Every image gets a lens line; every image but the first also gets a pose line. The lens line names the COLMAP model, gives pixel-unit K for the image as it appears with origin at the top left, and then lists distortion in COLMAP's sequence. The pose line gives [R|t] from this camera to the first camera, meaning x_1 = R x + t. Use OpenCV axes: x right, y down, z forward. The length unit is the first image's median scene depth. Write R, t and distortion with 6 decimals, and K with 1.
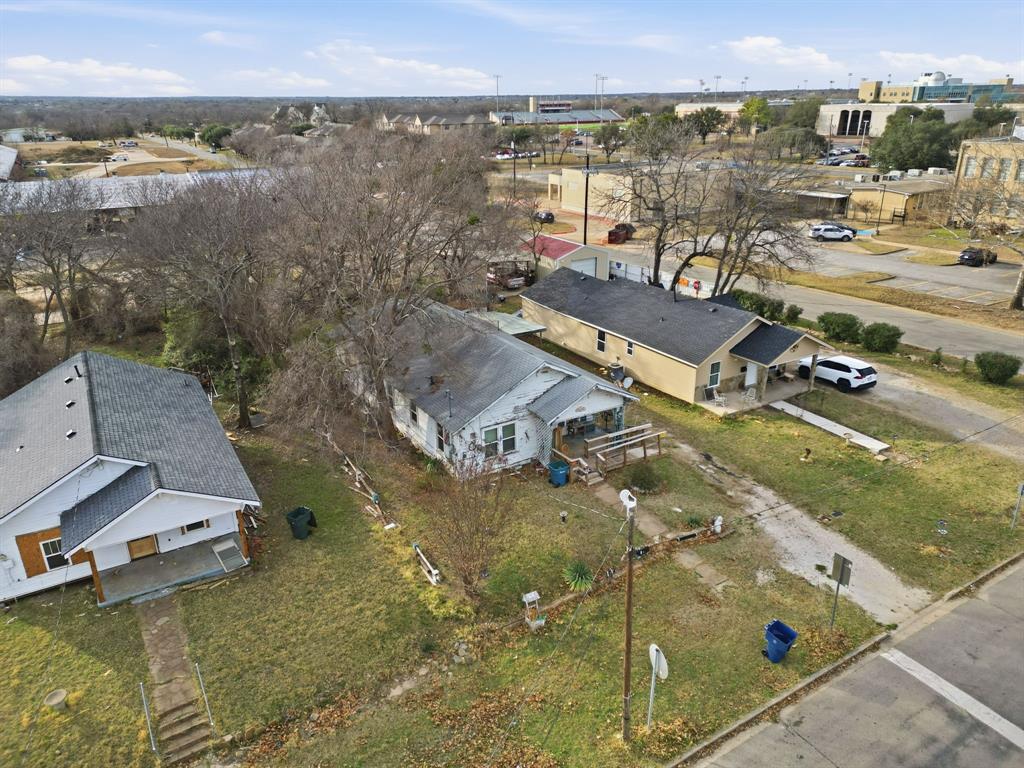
lens RADIAL K [[712.9, 0, 512.2], [0, 712.9, 380.6], [0, 0, 1]] dist [0.079720, -0.071575]
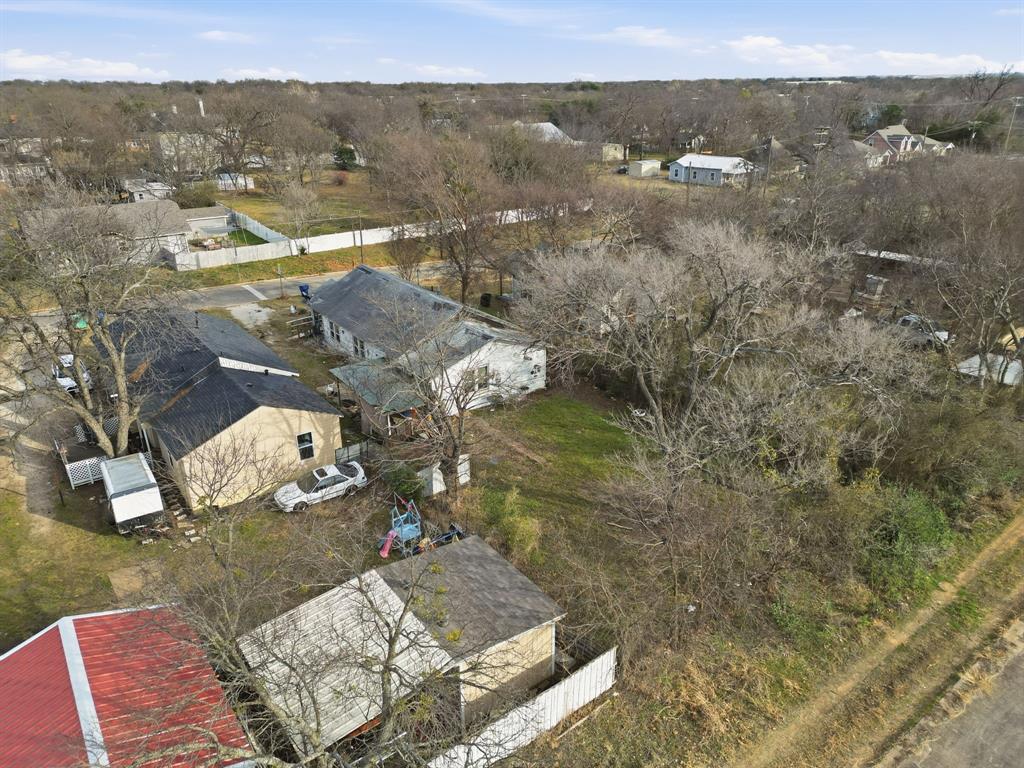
lens RADIAL K [[712.9, 0, 514.1], [0, 712.9, 385.6], [0, 0, 1]] dist [0.079720, -0.071575]
pose [[-0.994877, 0.057245, -0.083319, -0.154788], [-0.017201, 0.716331, 0.697548, -0.994104], [0.099615, 0.695408, -0.711677, 2.388681]]
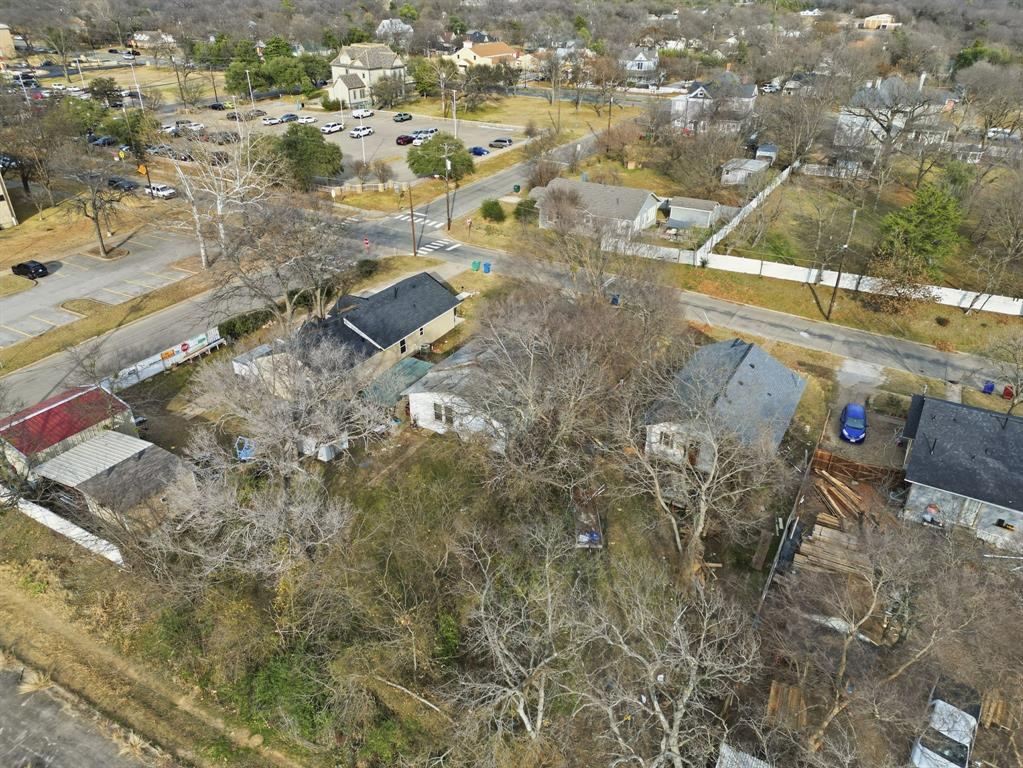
lens RADIAL K [[712.2, 0, 514.0], [0, 712.2, 379.4], [0, 0, 1]] dist [0.079720, -0.071575]
pose [[-0.494307, -0.409611, 0.766733, -1.493828], [0.316205, 0.736877, 0.597517, -1.067237], [-0.809738, 0.537801, -0.234722, 1.652760]]
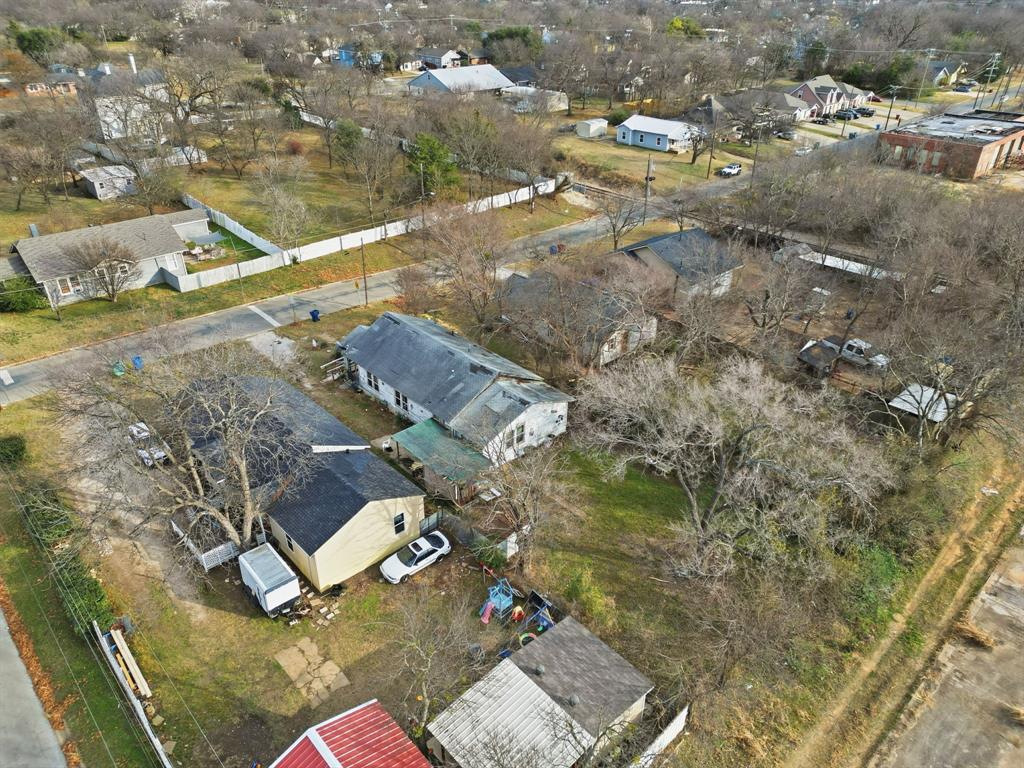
lens RADIAL K [[712.9, 0, 514.6], [0, 712.9, 386.0], [0, 0, 1]] dist [0.079720, -0.071575]
pose [[-0.977983, 0.108981, -0.177968, 0.070438], [-0.071879, 0.624708, 0.777543, -1.361275], [0.195915, 0.773216, -0.603120, 2.290284]]
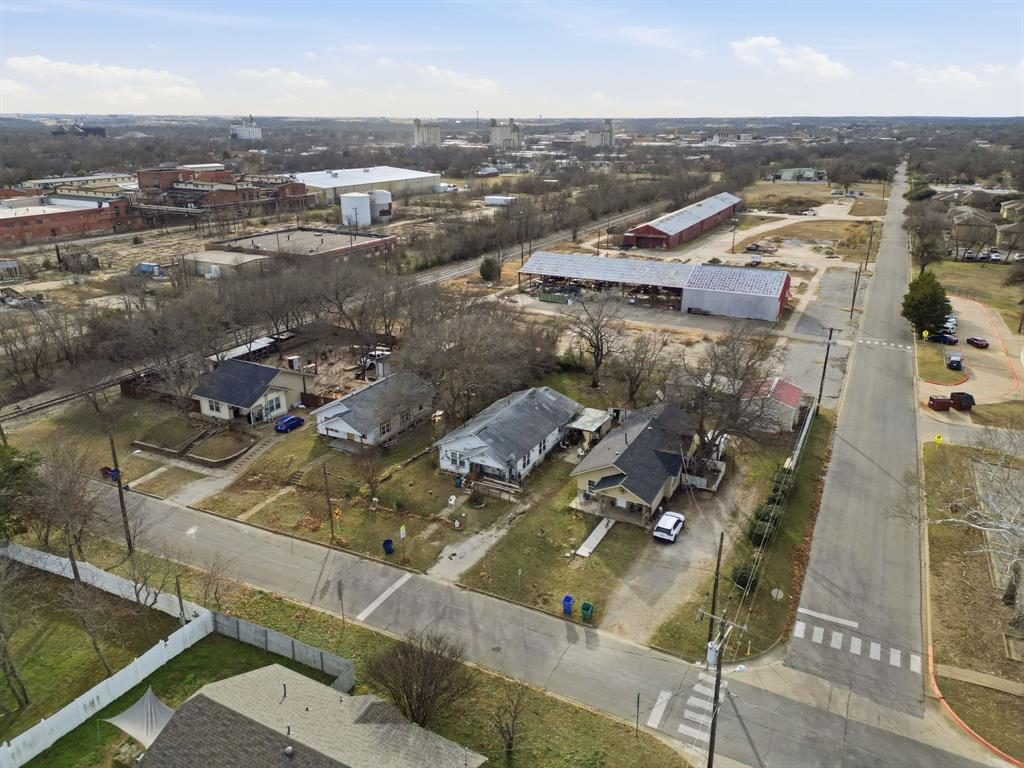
lens RADIAL K [[712.9, 0, 513.1], [0, 712.9, 384.2], [0, 0, 1]] dist [0.079720, -0.071575]
pose [[0.527062, 0.306575, -0.792601, 1.750885], [-0.320150, 0.935579, 0.148985, -0.517501], [0.787216, 0.175226, 0.591258, -0.221536]]
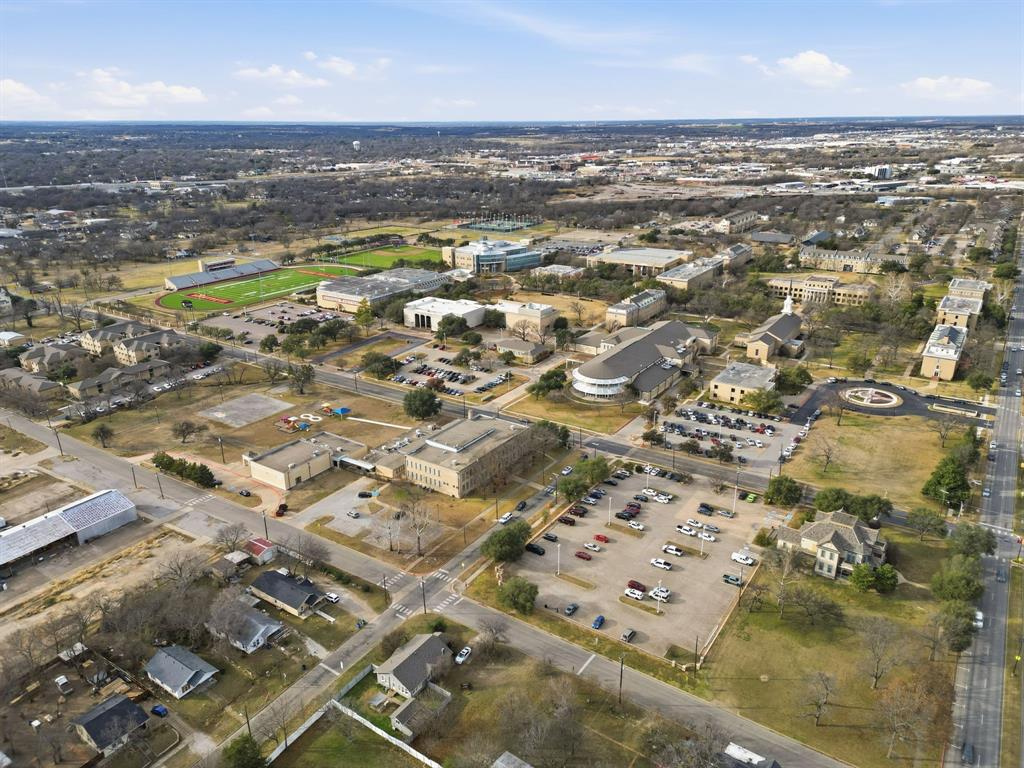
lens RADIAL K [[712.9, 0, 513.7], [0, 712.9, 380.5], [0, 0, 1]] dist [0.079720, -0.071575]
pose [[0.905132, -0.140592, 0.401211, -0.163804], [0.151819, 0.988401, 0.003850, -1.515879], [-0.397099, 0.057426, 0.915978, -4.604165]]
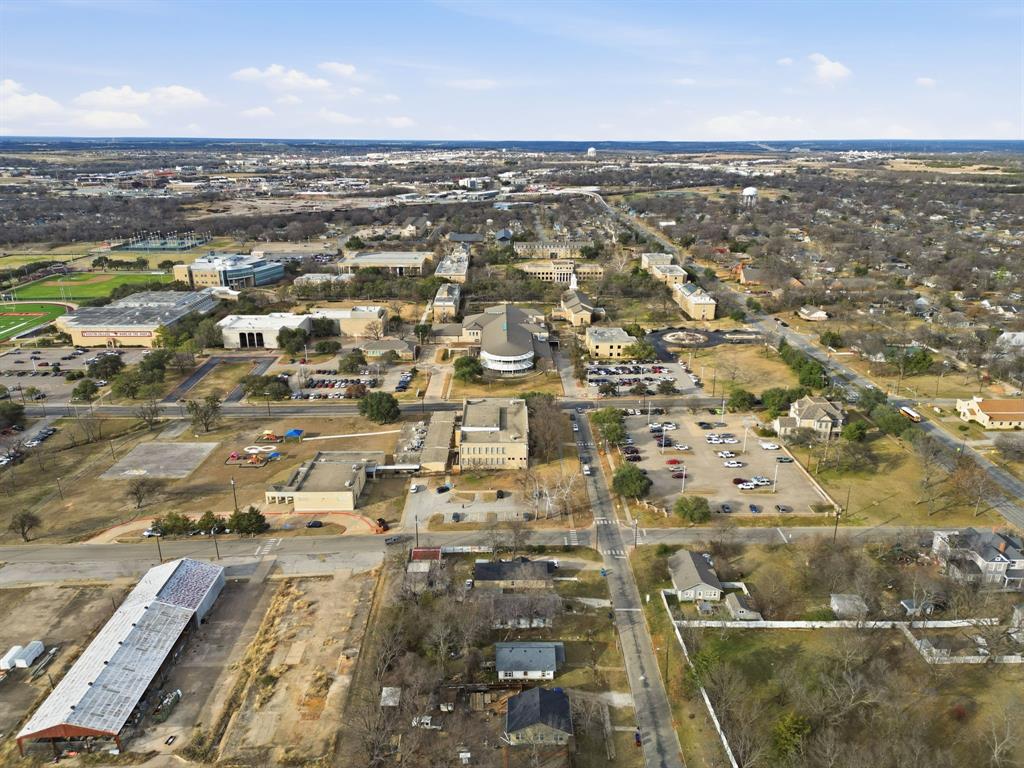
lens RADIAL K [[712.9, 0, 517.2], [0, 712.9, 381.6], [0, 0, 1]] dist [0.079720, -0.071575]
pose [[0.500583, -0.265663, 0.823917, -3.948413], [0.307887, 0.944155, 0.117371, -2.182523], [-0.809087, 0.194920, 0.554422, -1.997594]]
